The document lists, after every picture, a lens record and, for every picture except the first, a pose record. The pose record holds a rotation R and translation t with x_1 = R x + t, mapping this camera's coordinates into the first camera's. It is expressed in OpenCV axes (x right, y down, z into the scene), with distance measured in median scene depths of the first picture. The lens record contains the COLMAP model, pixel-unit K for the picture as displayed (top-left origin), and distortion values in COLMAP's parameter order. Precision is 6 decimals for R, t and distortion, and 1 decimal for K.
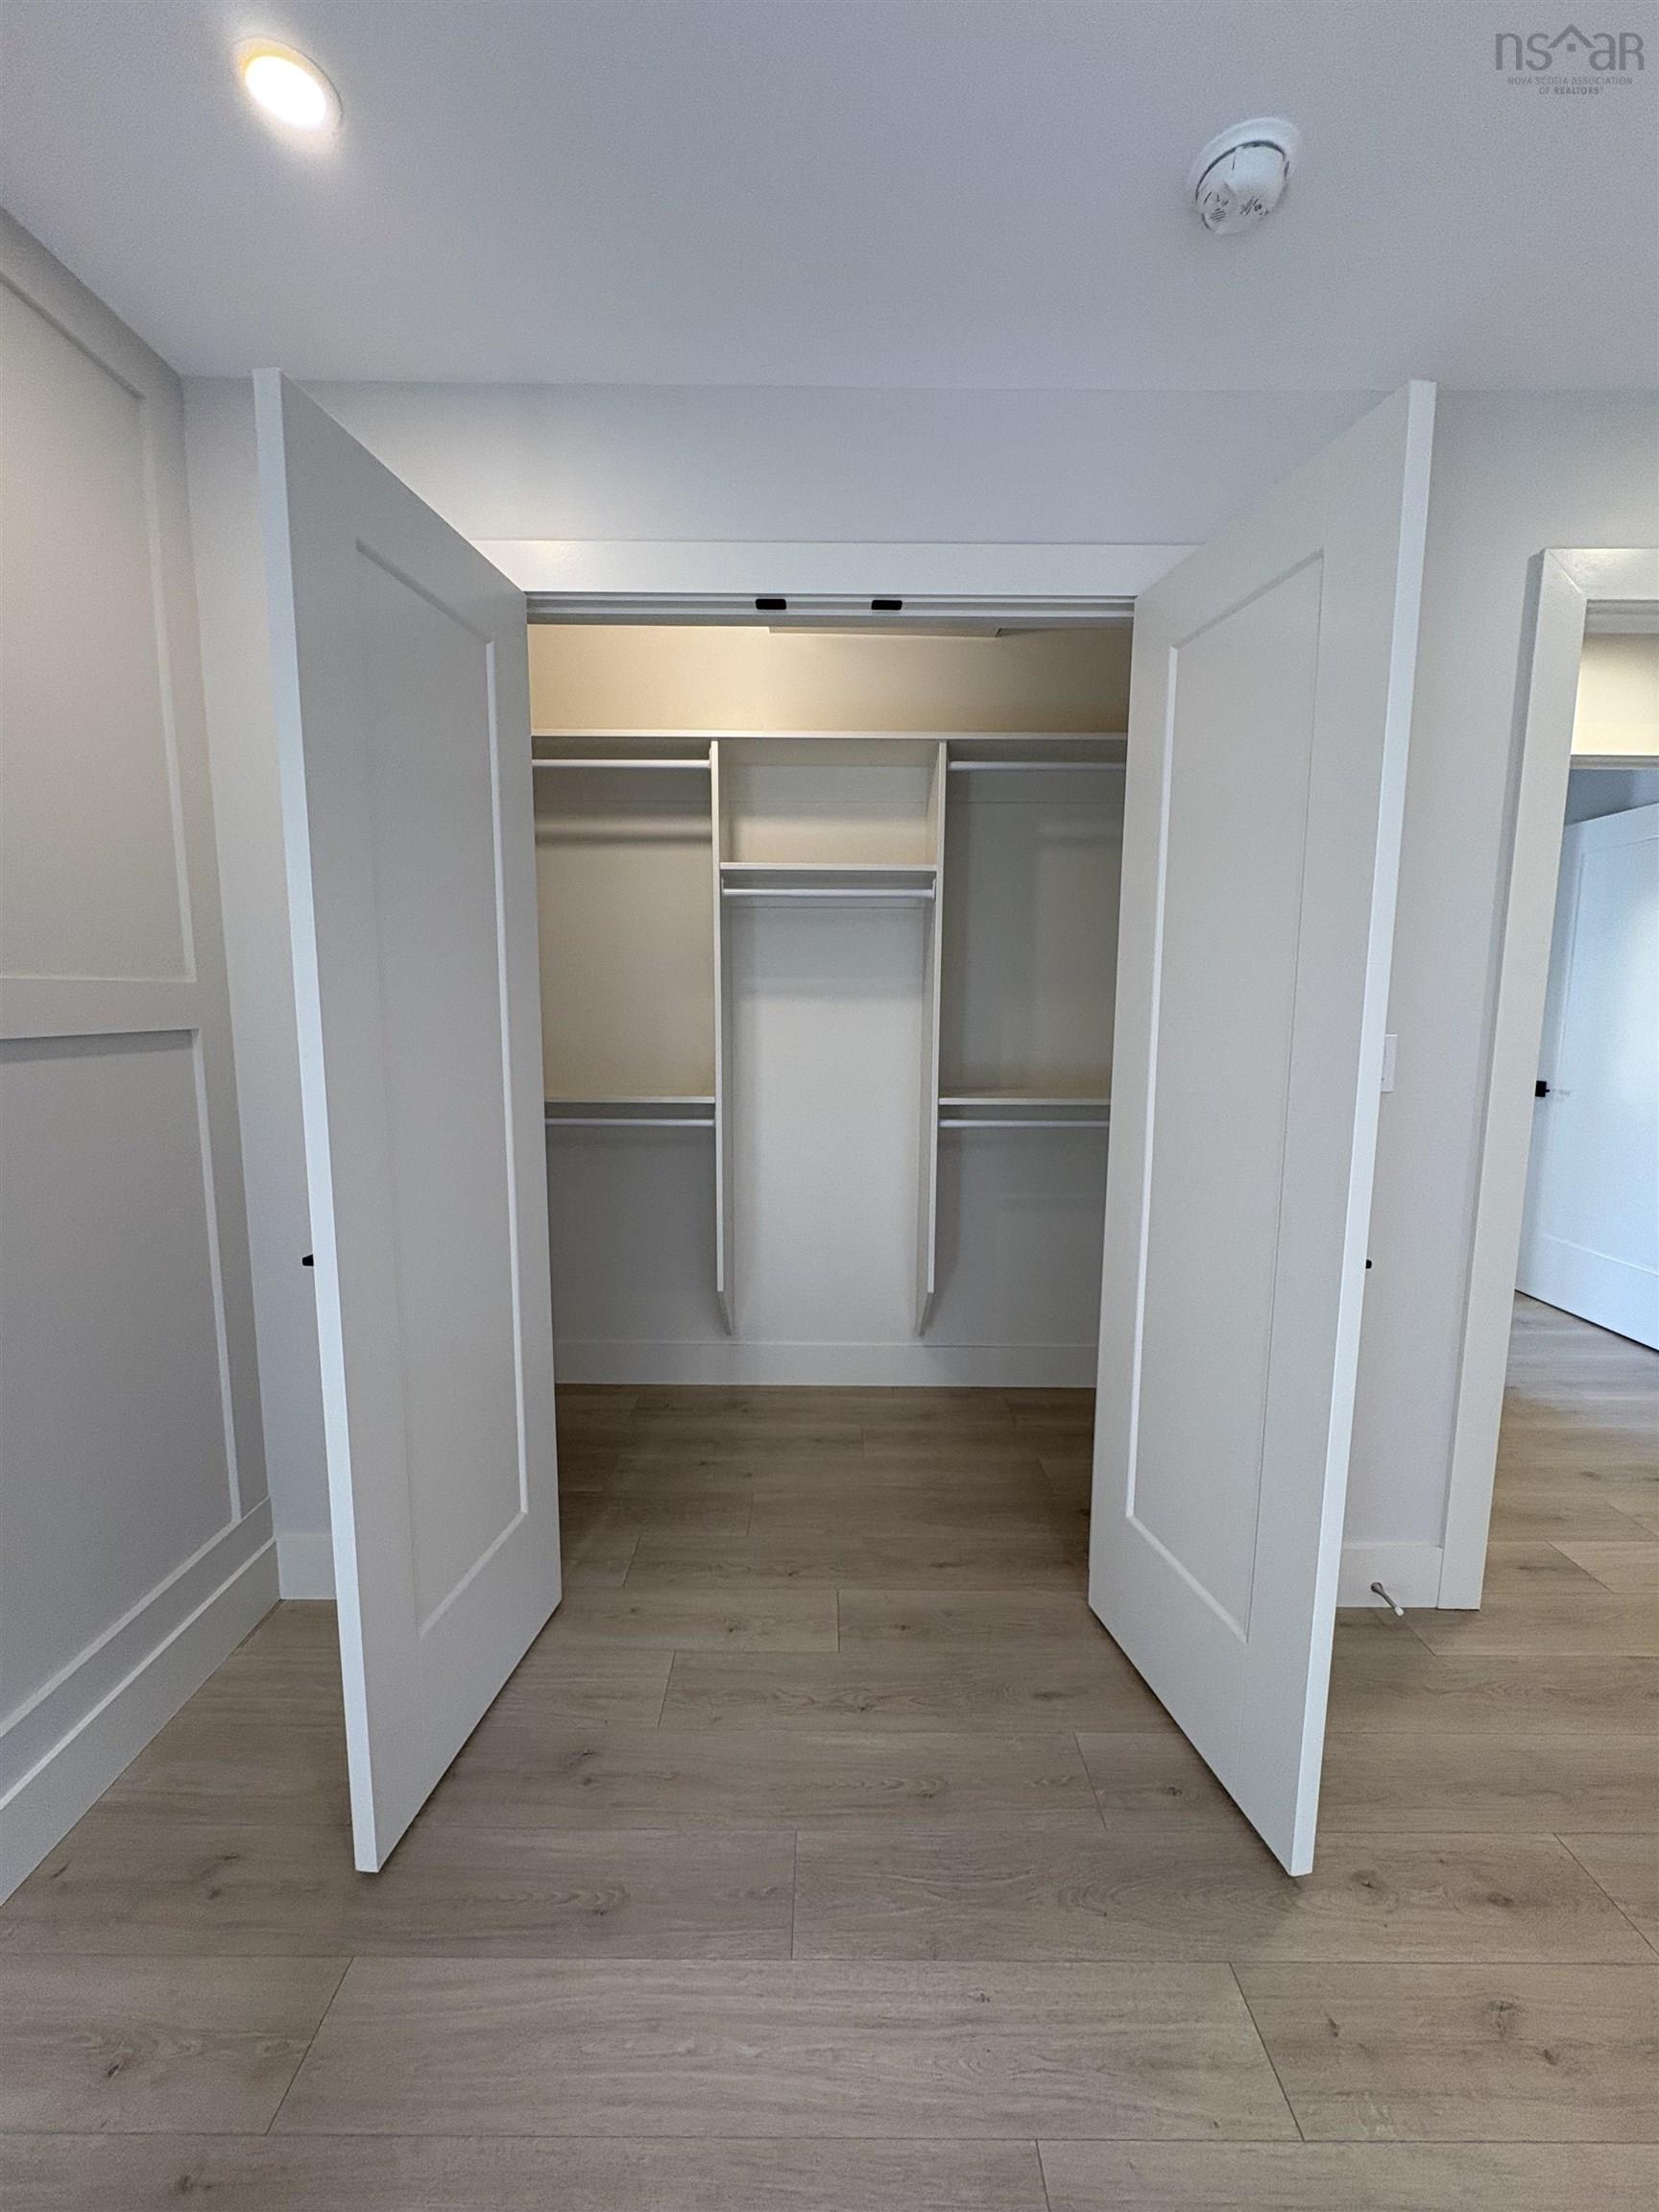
lens RADIAL K [[879.8, 0, 829.5], [0, 879.8, 1106.0], [0, 0, 1]] dist [-0.000122, -0.000064]
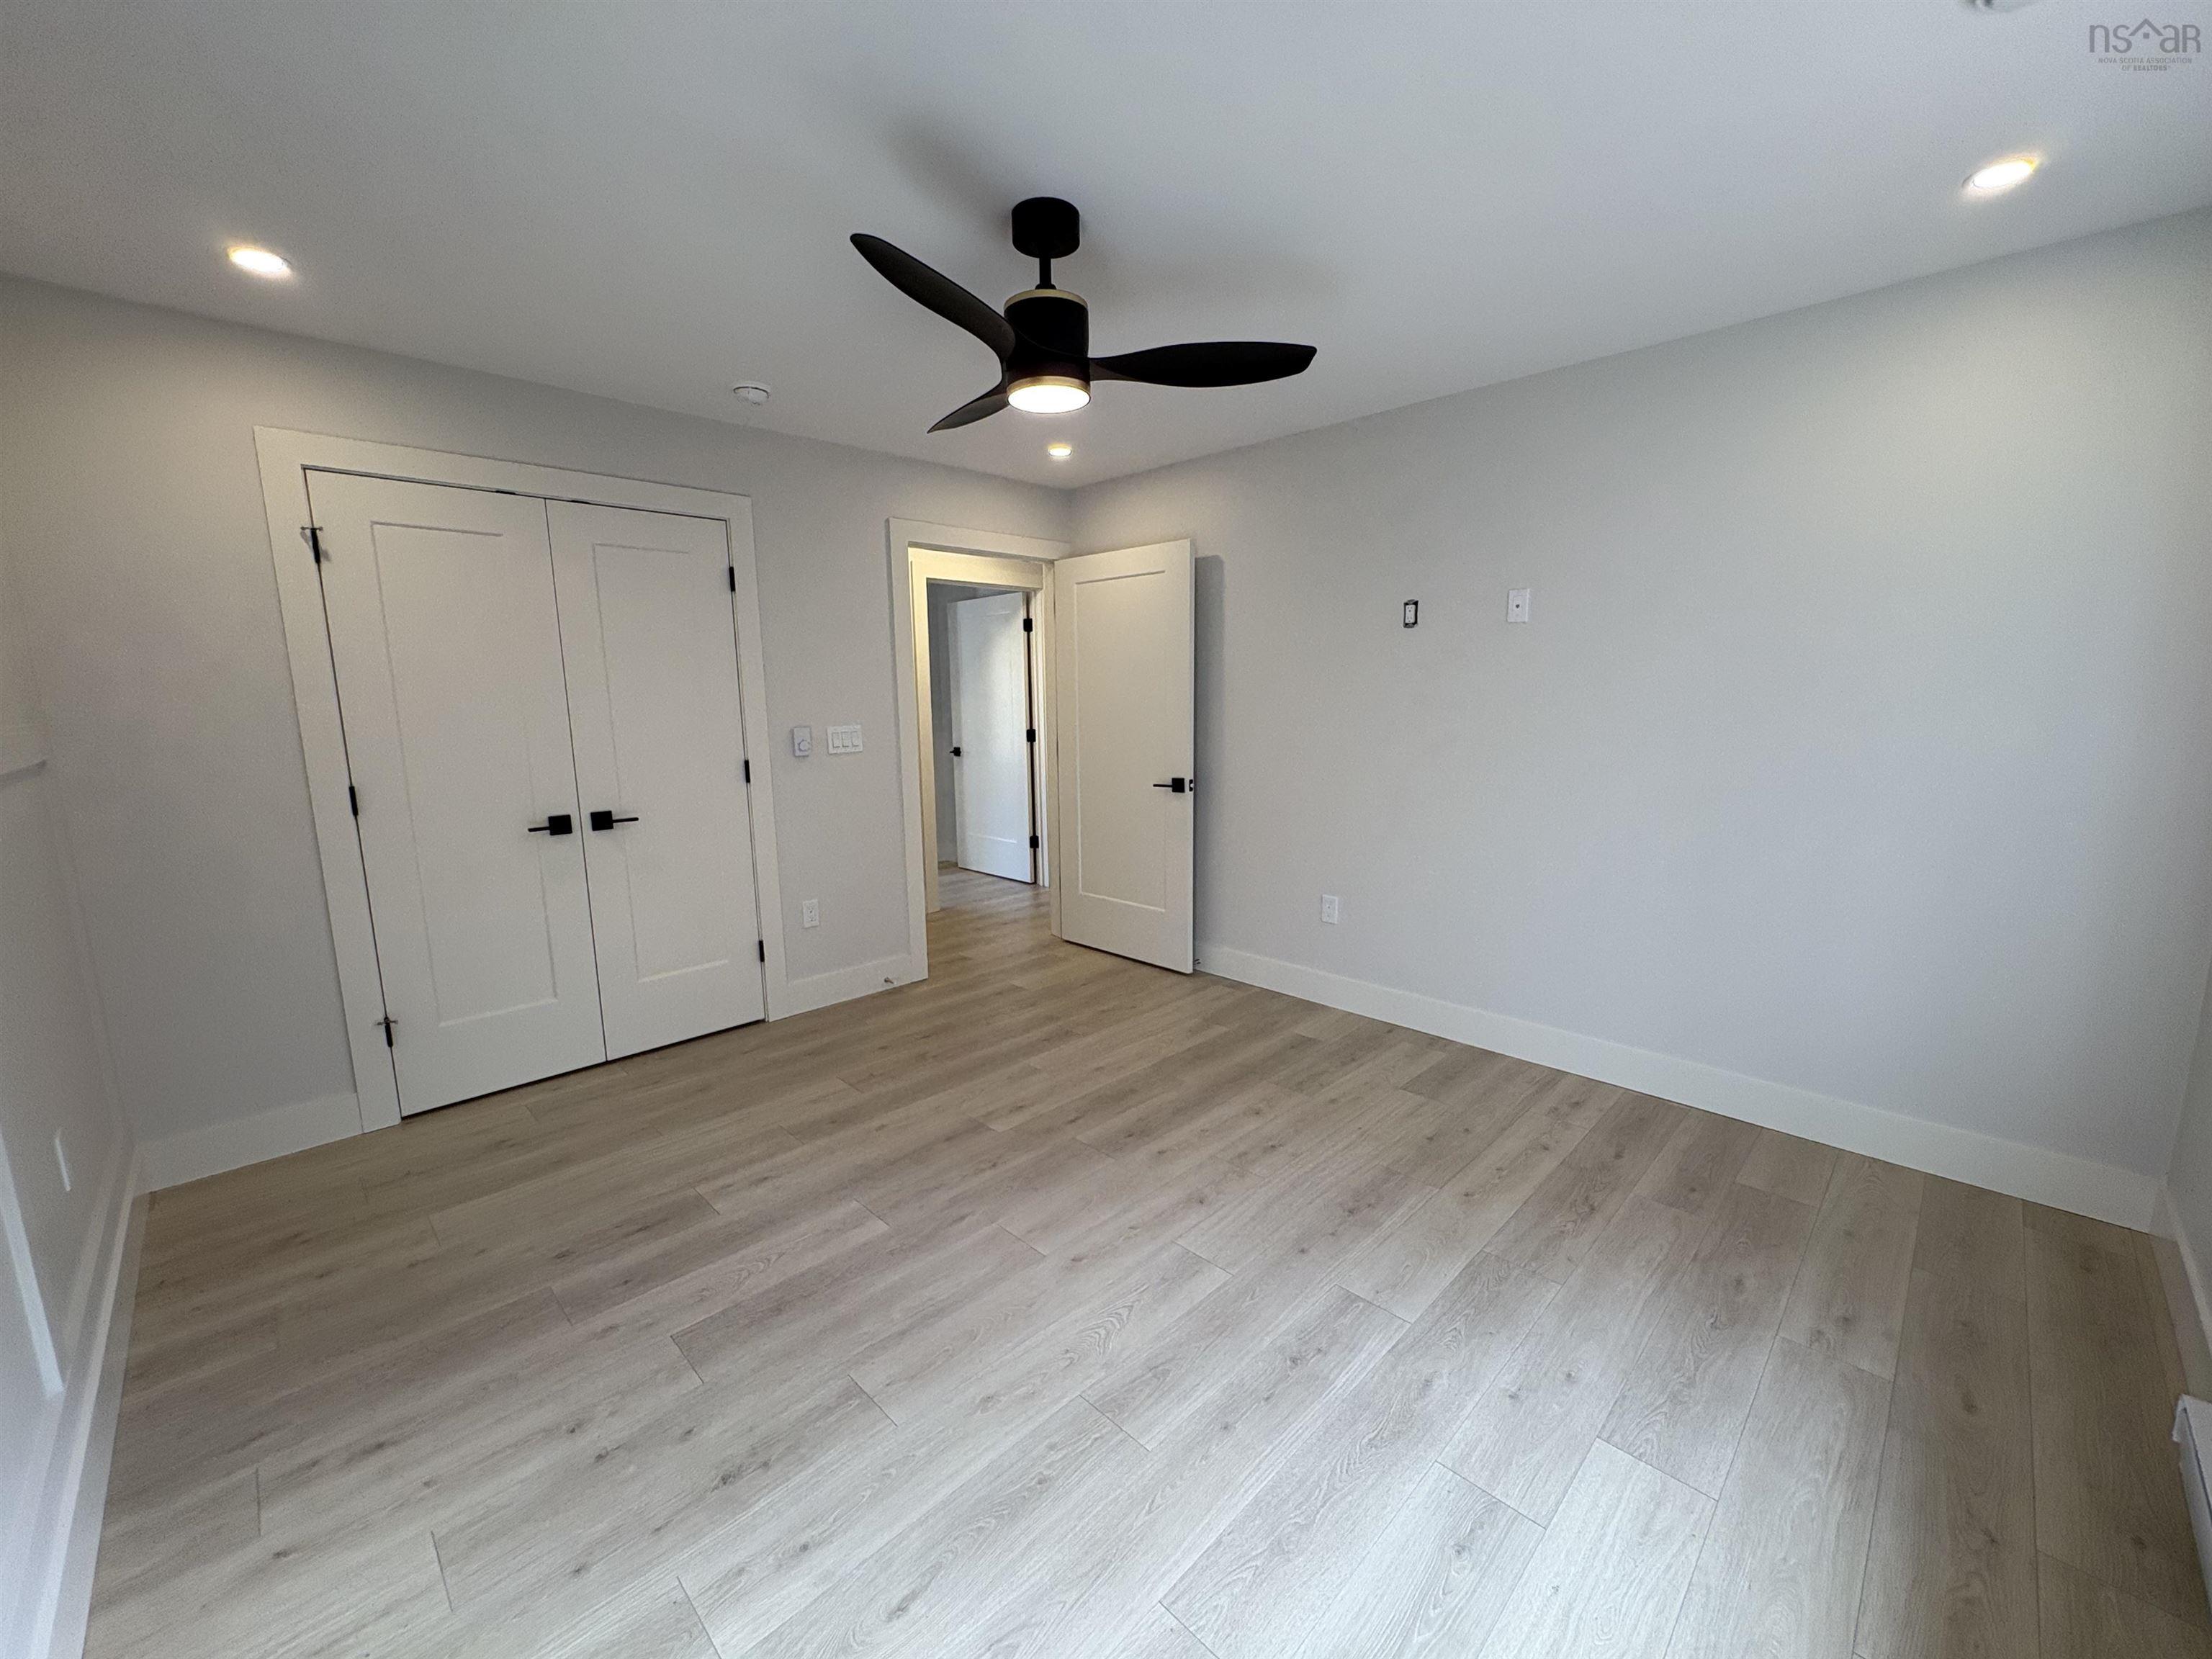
lens RADIAL K [[879.8, 0, 1106.0], [0, 879.8, 829.5], [0, 0, 1]] dist [-0.000122, -0.000064]
pose [[0.704235, -0.126355, 0.698633, -0.537834], [0.104501, 0.991765, 0.074032, 0.087041], [-0.702234, 0.020872, 0.711640, -1.077622]]
